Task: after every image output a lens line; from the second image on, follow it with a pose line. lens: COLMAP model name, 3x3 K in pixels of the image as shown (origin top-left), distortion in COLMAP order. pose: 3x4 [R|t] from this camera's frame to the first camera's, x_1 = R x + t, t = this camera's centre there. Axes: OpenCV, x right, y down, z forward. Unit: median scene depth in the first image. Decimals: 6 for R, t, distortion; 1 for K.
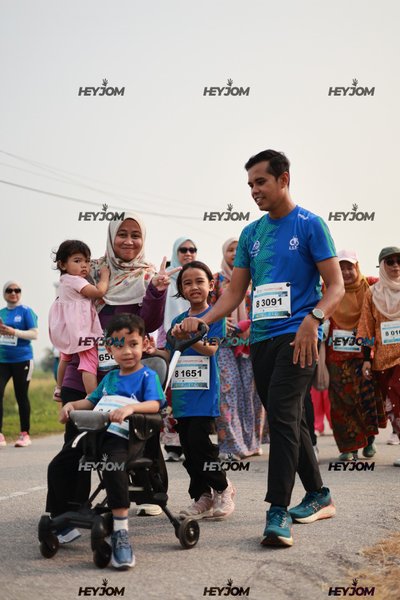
lens RADIAL K [[869.4, 0, 208.2], [0, 869.4, 300.1], [0, 0, 1]] dist [0.013383, -0.054724]
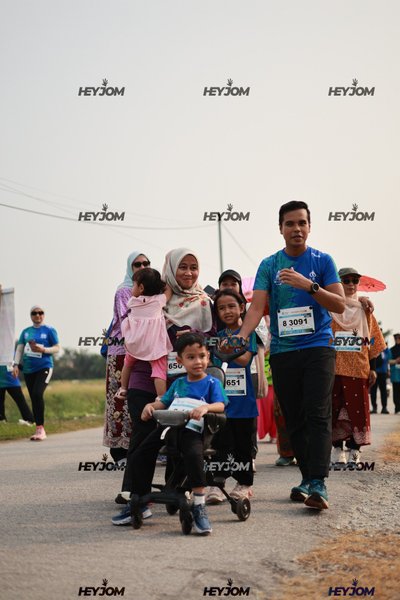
lens RADIAL K [[891.6, 0, 200.0], [0, 891.6, 300.0], [0, 0, 1]] dist [0.023228, 0.009987]
pose [[0.996432, 0.011744, 0.083582, -0.089827], [-0.010894, 0.999884, -0.010614, -0.007518], [-0.083697, 0.009666, 0.996444, -0.122970]]
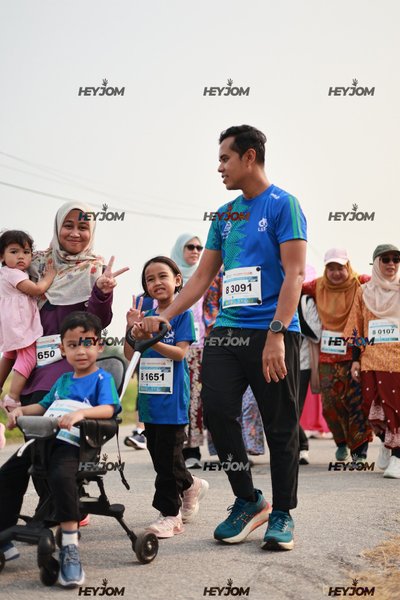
lens RADIAL K [[852.3, 0, 200.0], [0, 852.3, 300.0], [0, 0, 1]] dist [-0.016789, -0.086007]
pose [[0.999672, -0.007182, -0.024569, 0.057087], [0.007093, 0.999968, -0.003713, 0.007539], [0.024595, 0.003538, 0.999691, 0.091670]]
